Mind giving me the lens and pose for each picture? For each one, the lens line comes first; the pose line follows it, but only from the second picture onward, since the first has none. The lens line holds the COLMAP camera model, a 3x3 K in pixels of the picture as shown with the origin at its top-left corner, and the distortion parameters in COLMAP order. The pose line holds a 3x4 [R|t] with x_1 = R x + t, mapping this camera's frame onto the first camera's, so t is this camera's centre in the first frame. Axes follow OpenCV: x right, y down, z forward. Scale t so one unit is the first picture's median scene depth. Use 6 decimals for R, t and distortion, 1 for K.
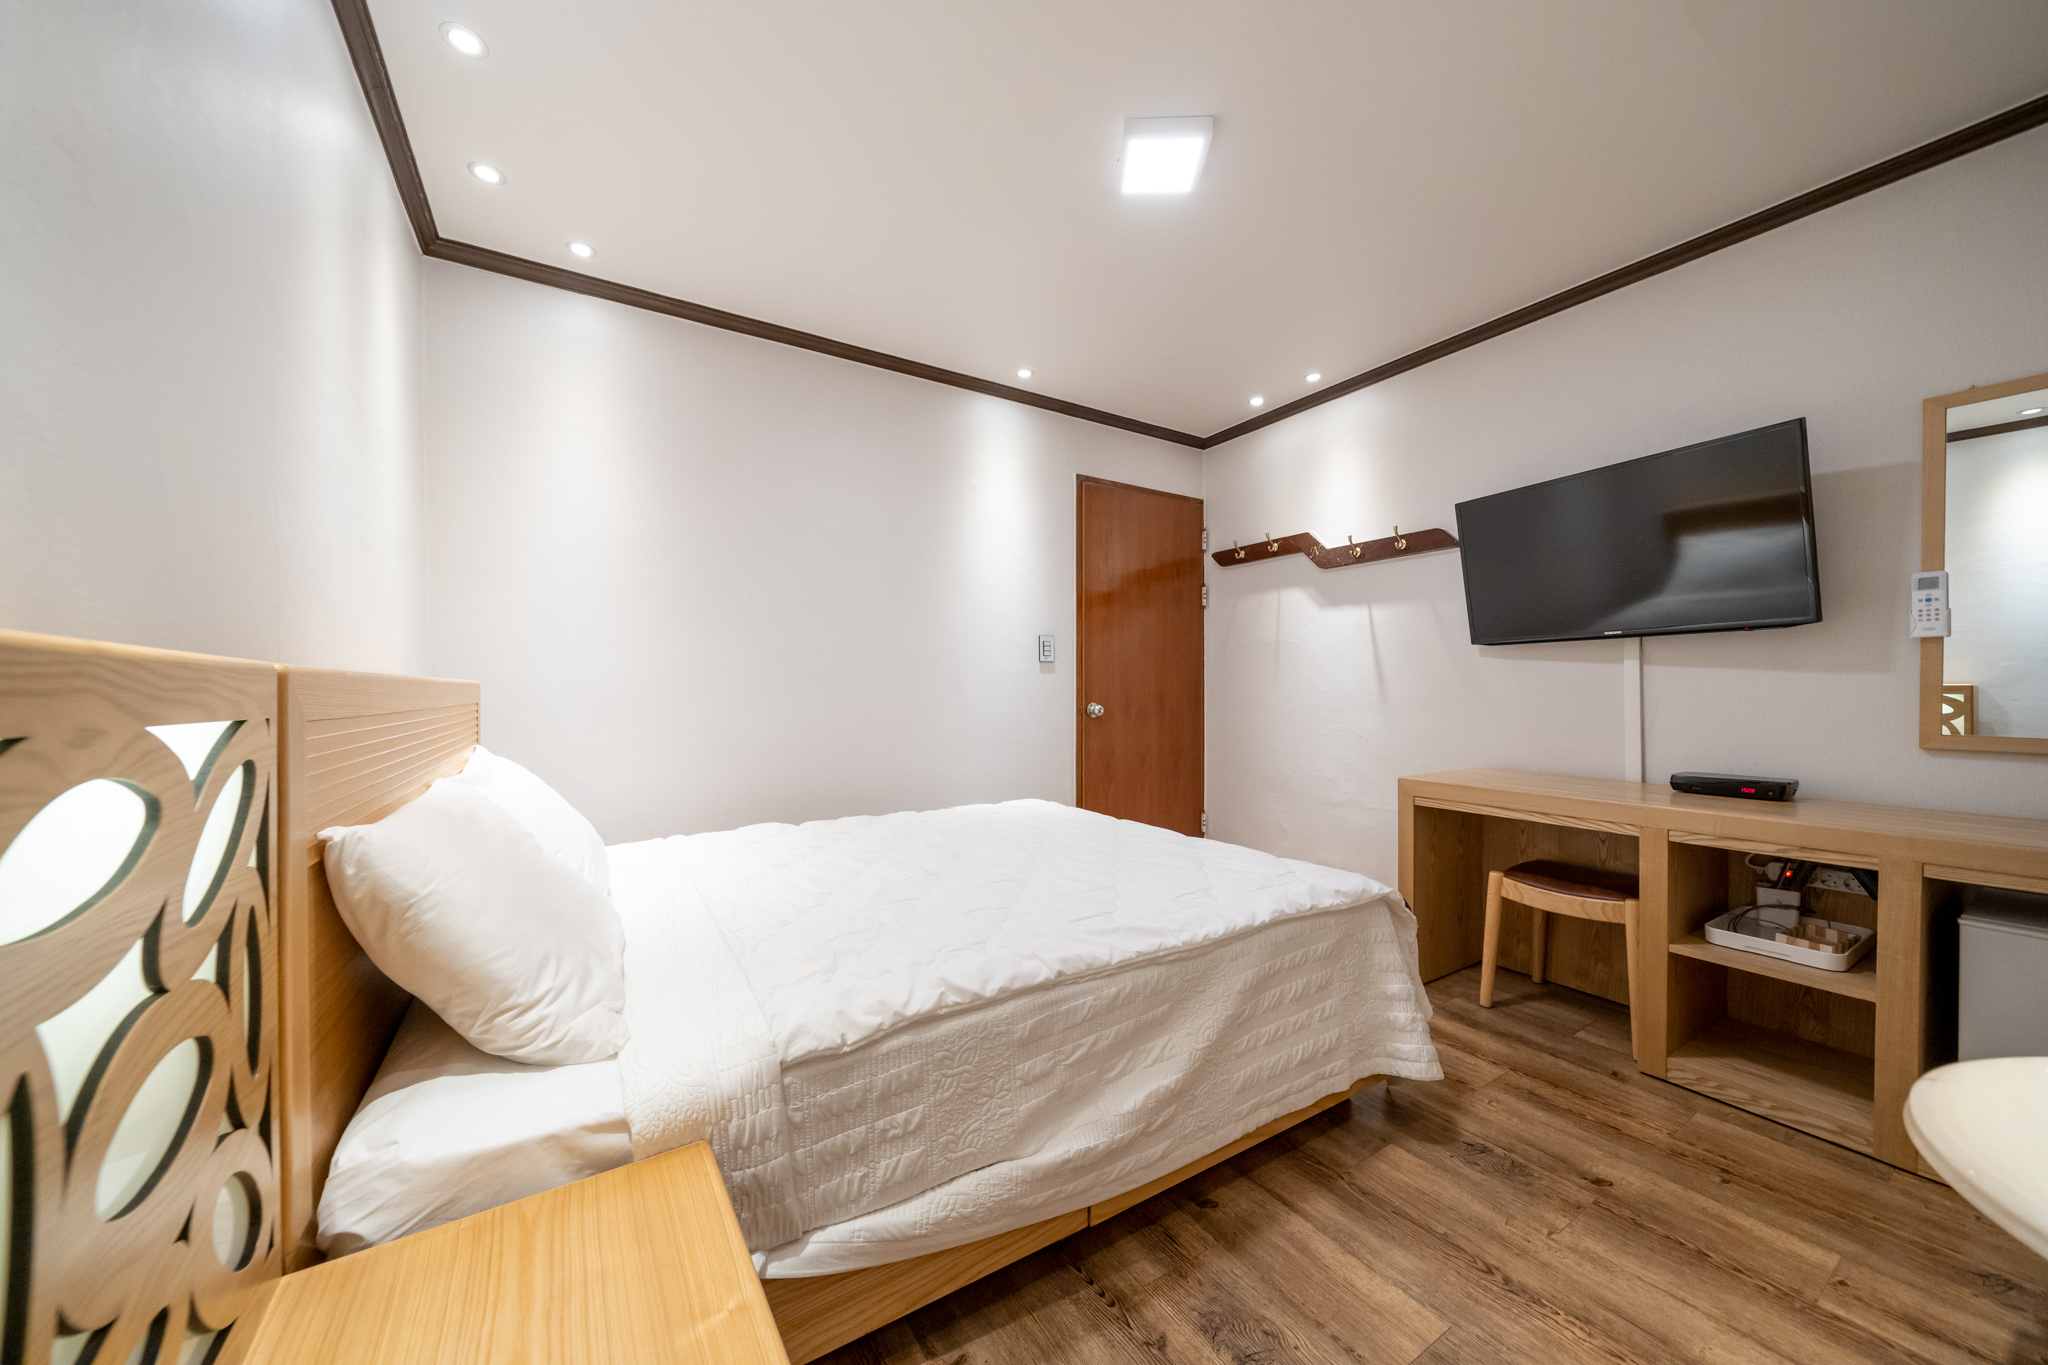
lens RADIAL K [[700.9, 0, 1014.0], [0, 700.9, 698.4], [0, 0, 1]] dist [-0.008014, 0.000130]
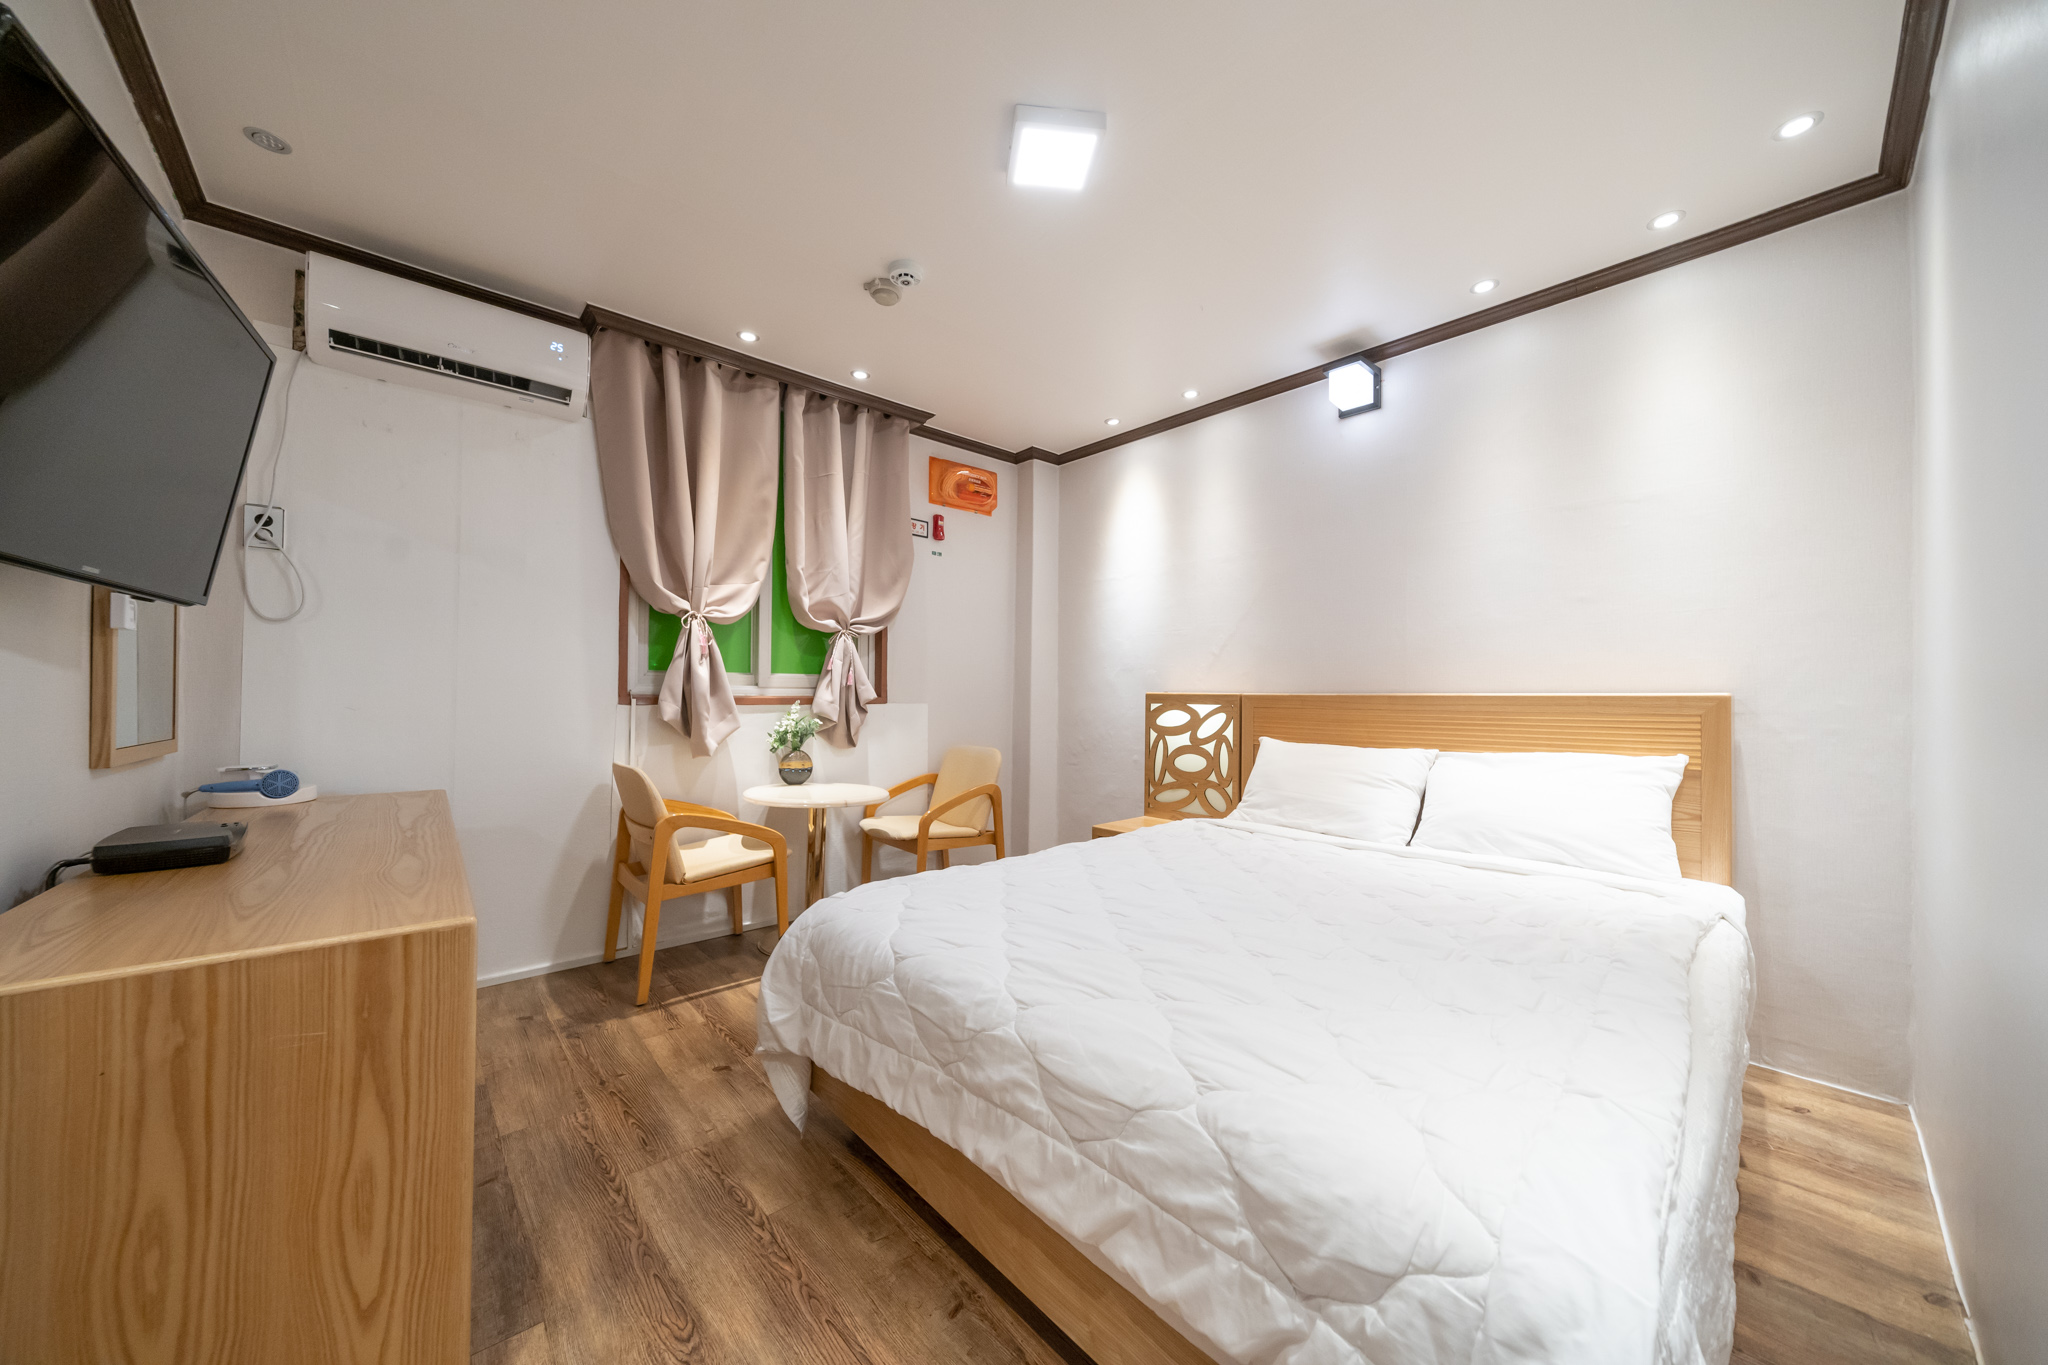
lens RADIAL K [[700.9, 0, 1014.0], [0, 700.9, 698.4], [0, 0, 1]] dist [-0.008014, 0.000130]
pose [[-0.984724, -0.004600, -0.174062, 0.617993], [-0.006664, 0.999914, 0.011273, -0.033176], [0.173995, 0.012261, -0.984670, 2.794622]]
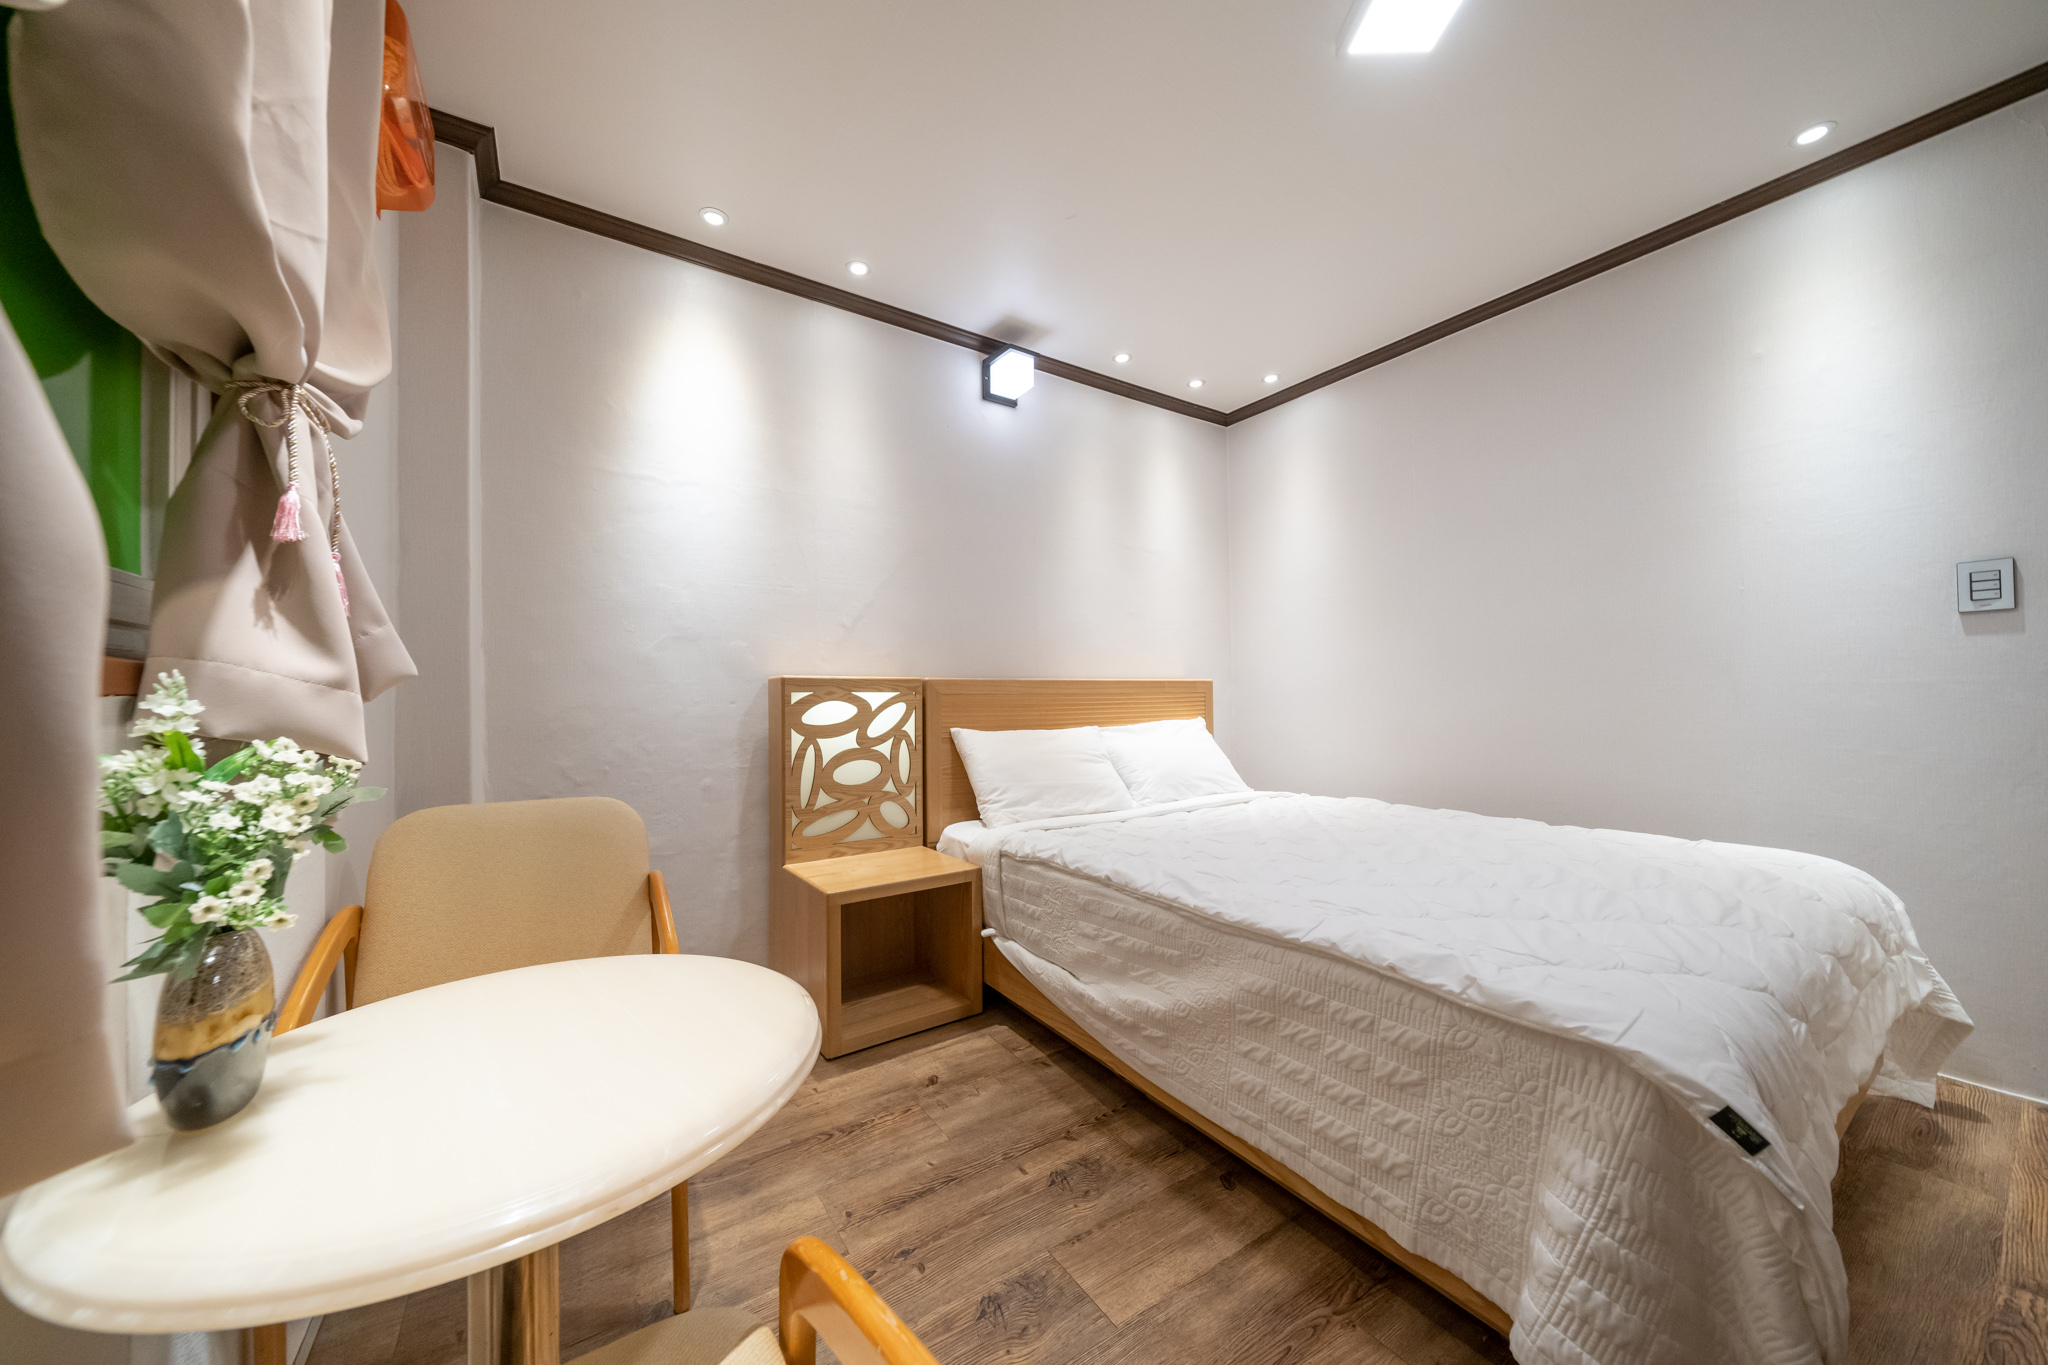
lens RADIAL K [[700.9, 0, 1014.0], [0, 700.9, 698.4], [0, 0, 1]] dist [-0.008014, 0.000130]
pose [[0.026180, 0.004043, -0.999649, 1.425486], [0.001604, 0.999990, 0.004087, 0.022642], [0.999656, -0.001710, 0.026173, 0.745738]]
